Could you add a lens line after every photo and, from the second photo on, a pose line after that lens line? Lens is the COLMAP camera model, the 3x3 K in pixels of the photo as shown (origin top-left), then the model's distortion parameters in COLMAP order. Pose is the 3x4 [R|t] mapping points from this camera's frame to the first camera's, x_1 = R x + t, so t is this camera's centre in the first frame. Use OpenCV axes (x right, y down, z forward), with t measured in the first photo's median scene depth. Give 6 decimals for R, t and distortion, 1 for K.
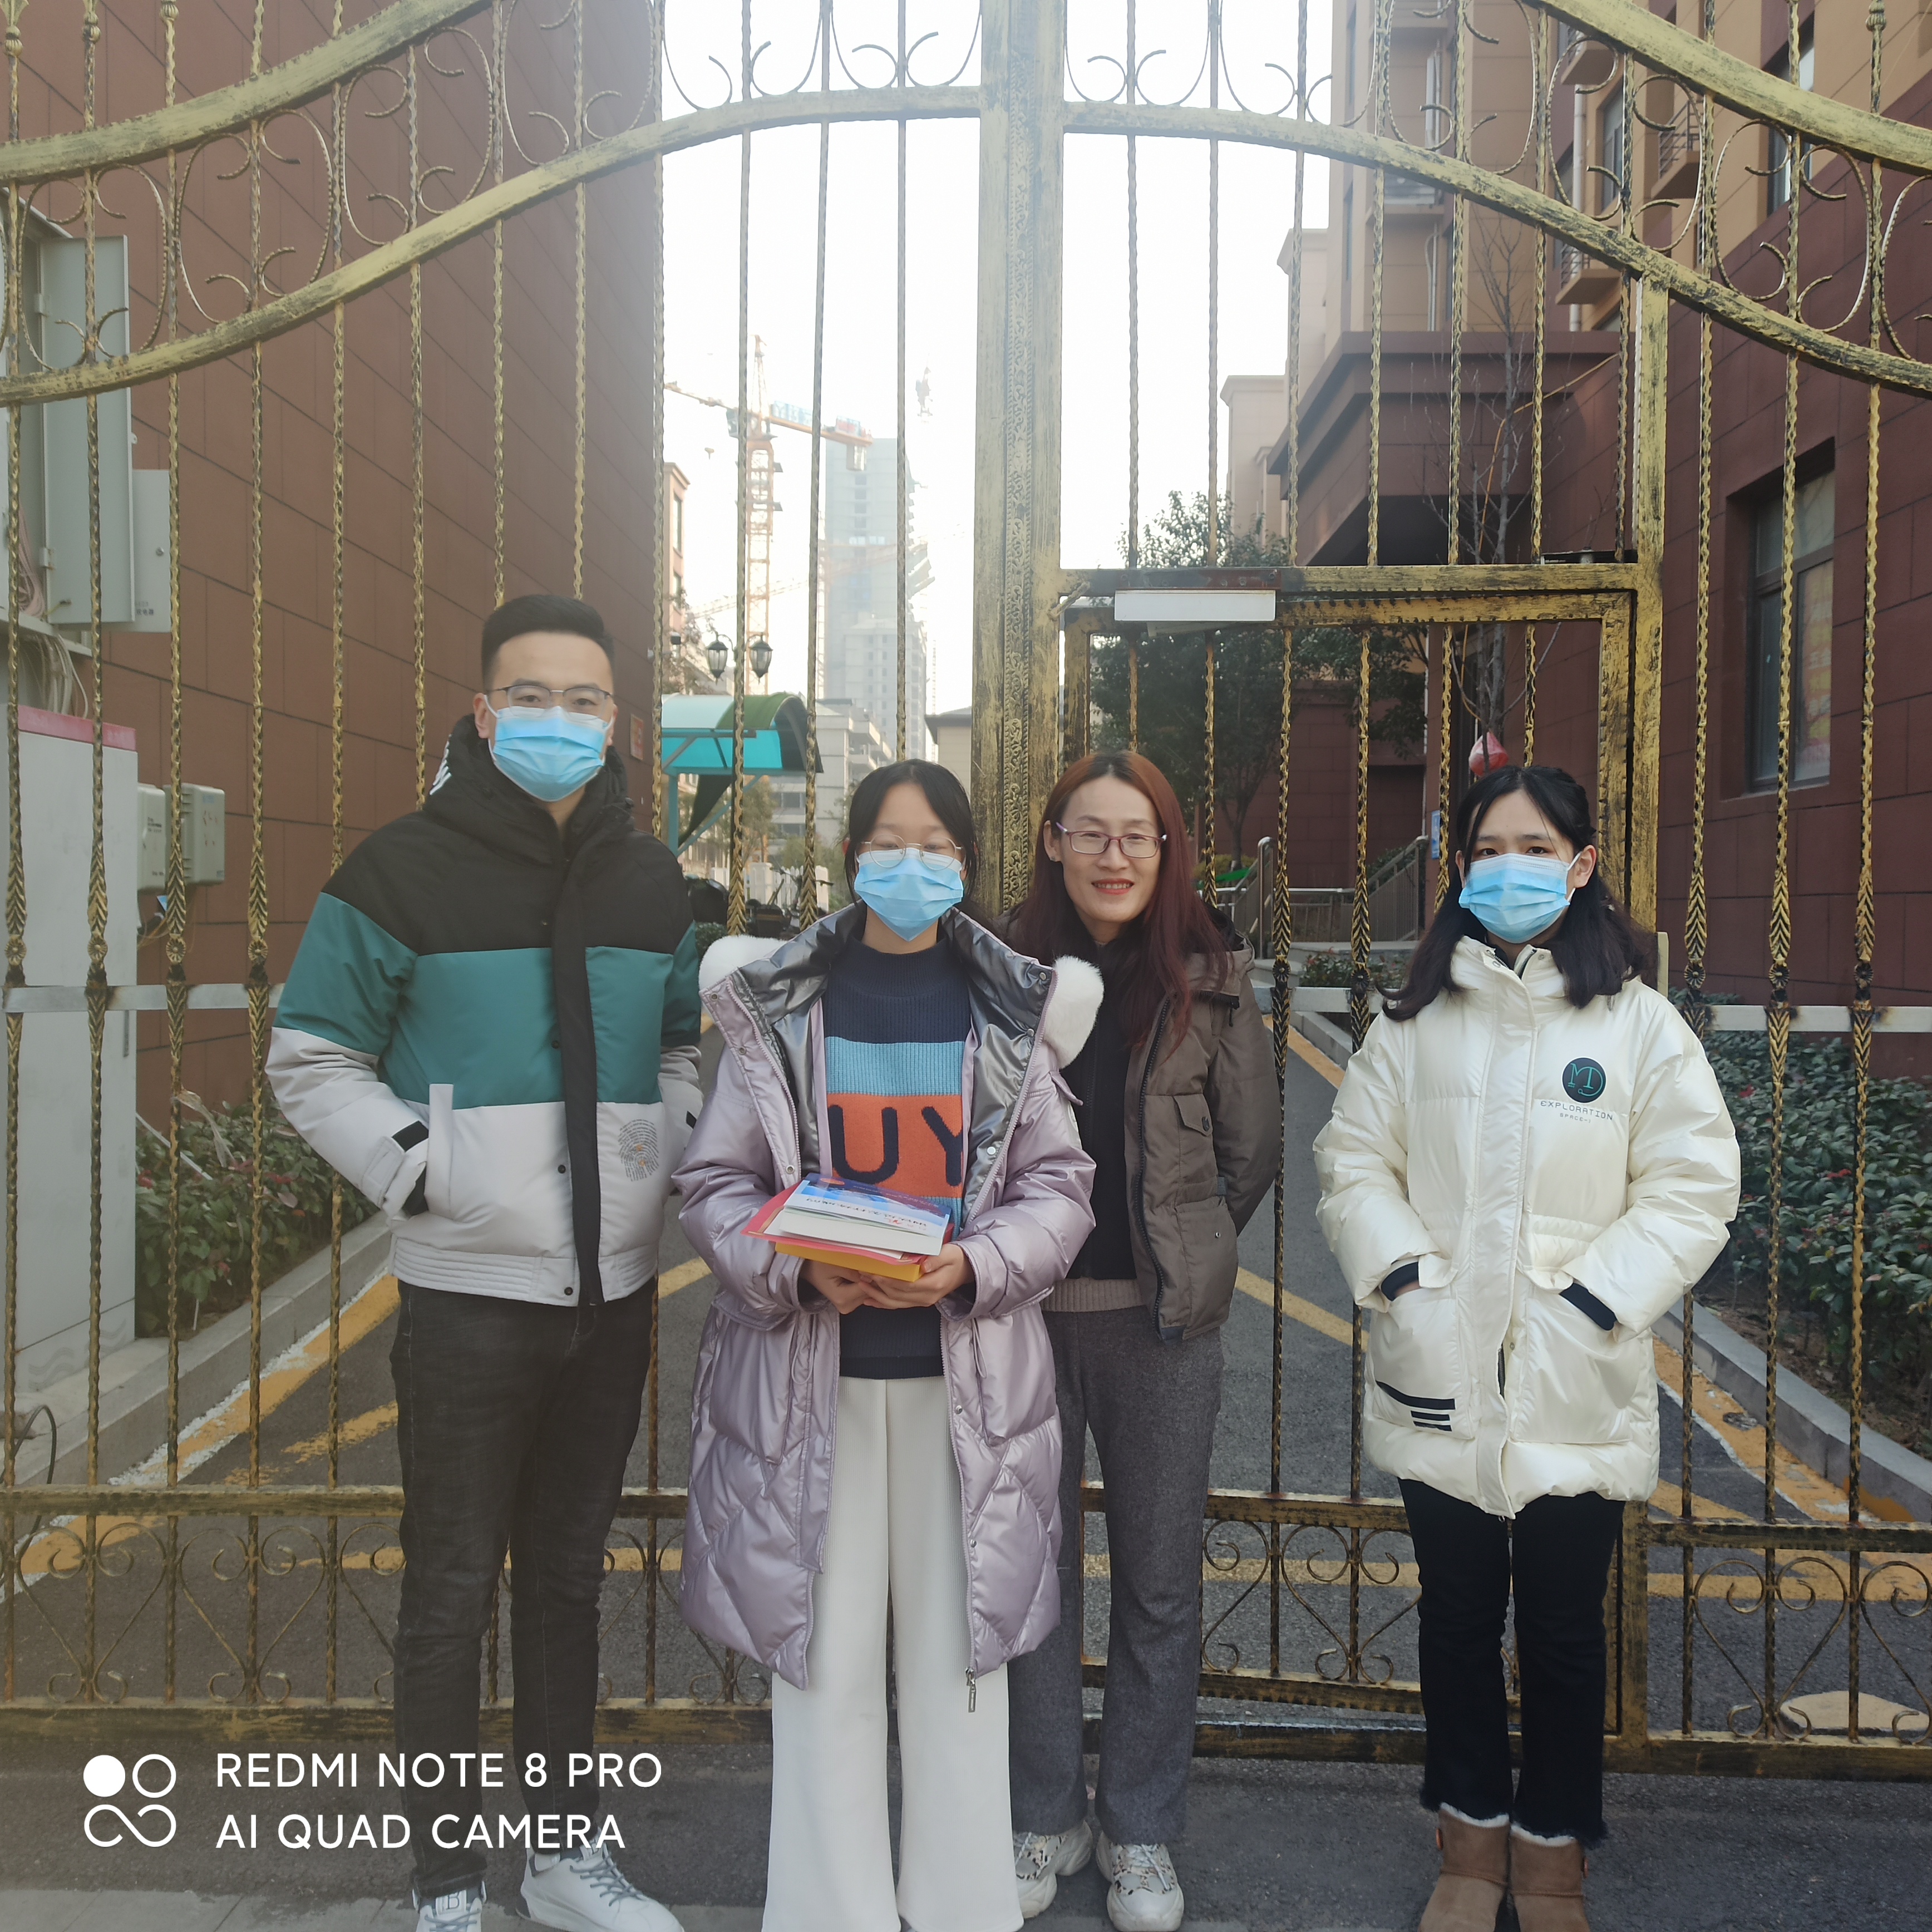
lens RADIAL K [[2078.8, 0, 958.1], [0, 2078.8, 966.8], [0, 0, 1]] dist [0.030655, 0.000000]
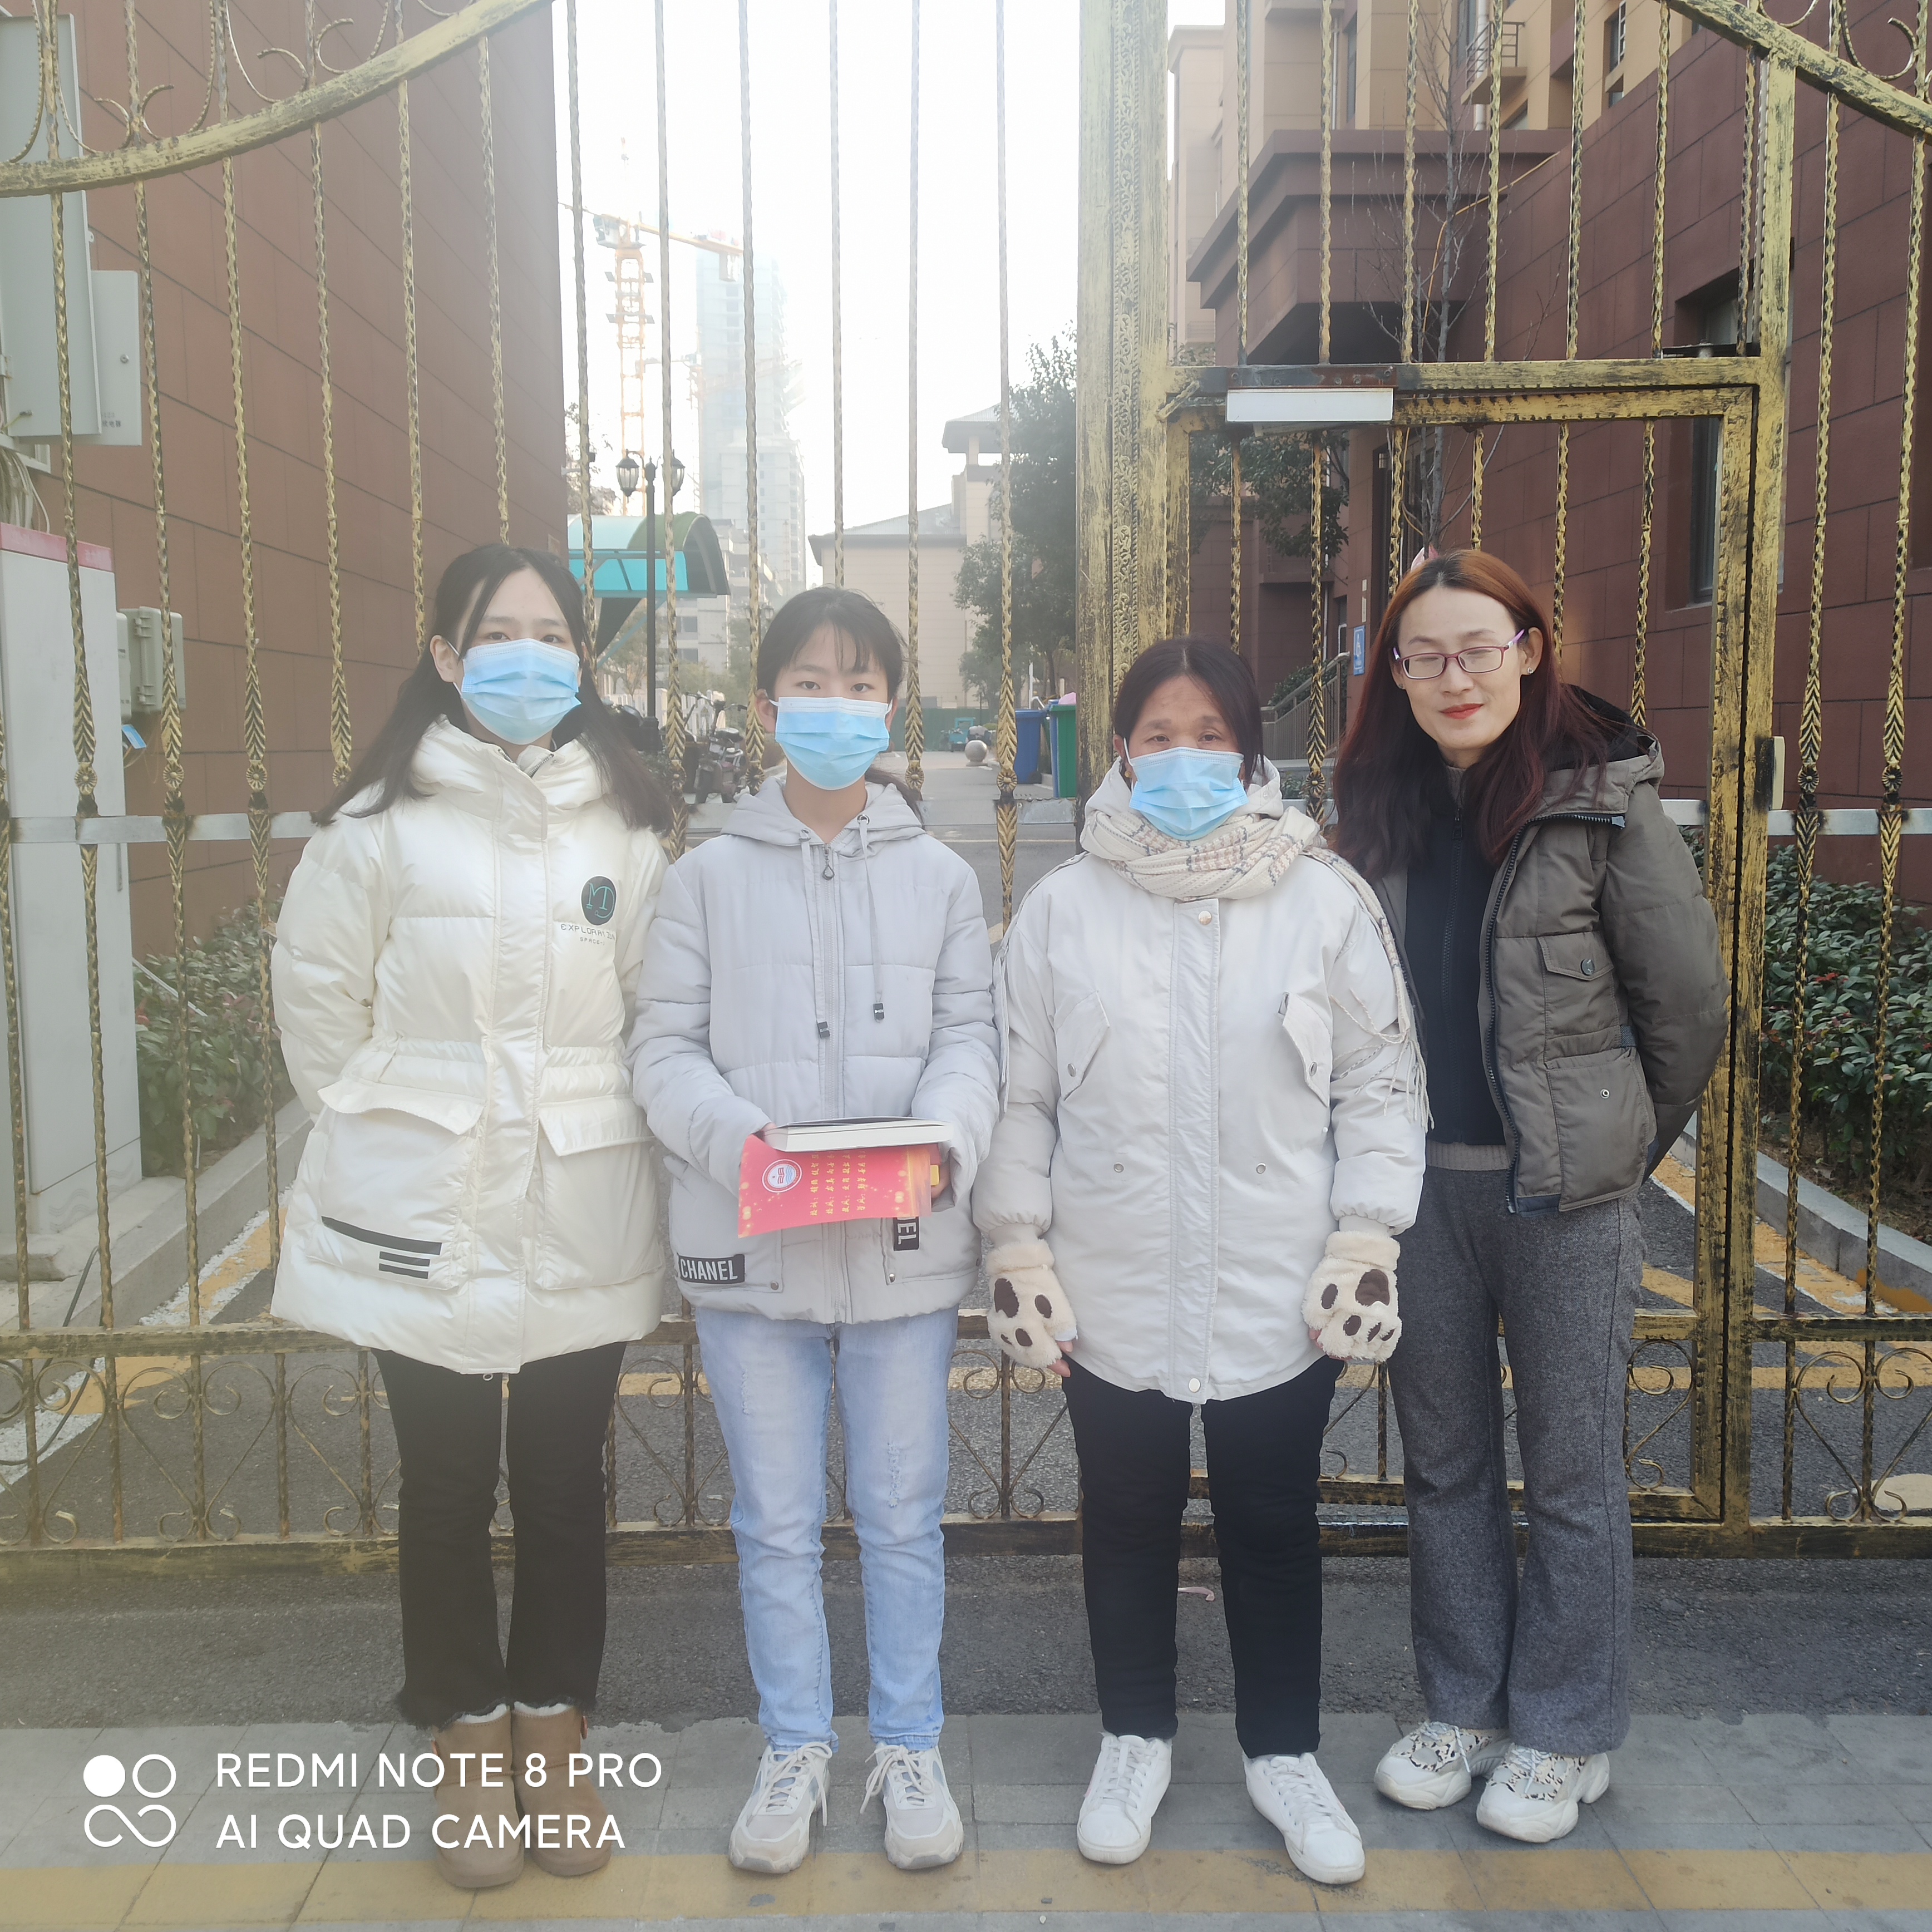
lens RADIAL K [[2078.8, 0, 968.7], [0, 2078.8, 958.7], [0, 0, 1]] dist [0.030655, 0.000000]
pose [[0.998504, -0.019035, 0.051259, -0.098565], [0.014836, 0.996597, 0.081080, 0.002522], [-0.052628, -0.080198, 0.995389, 0.020504]]
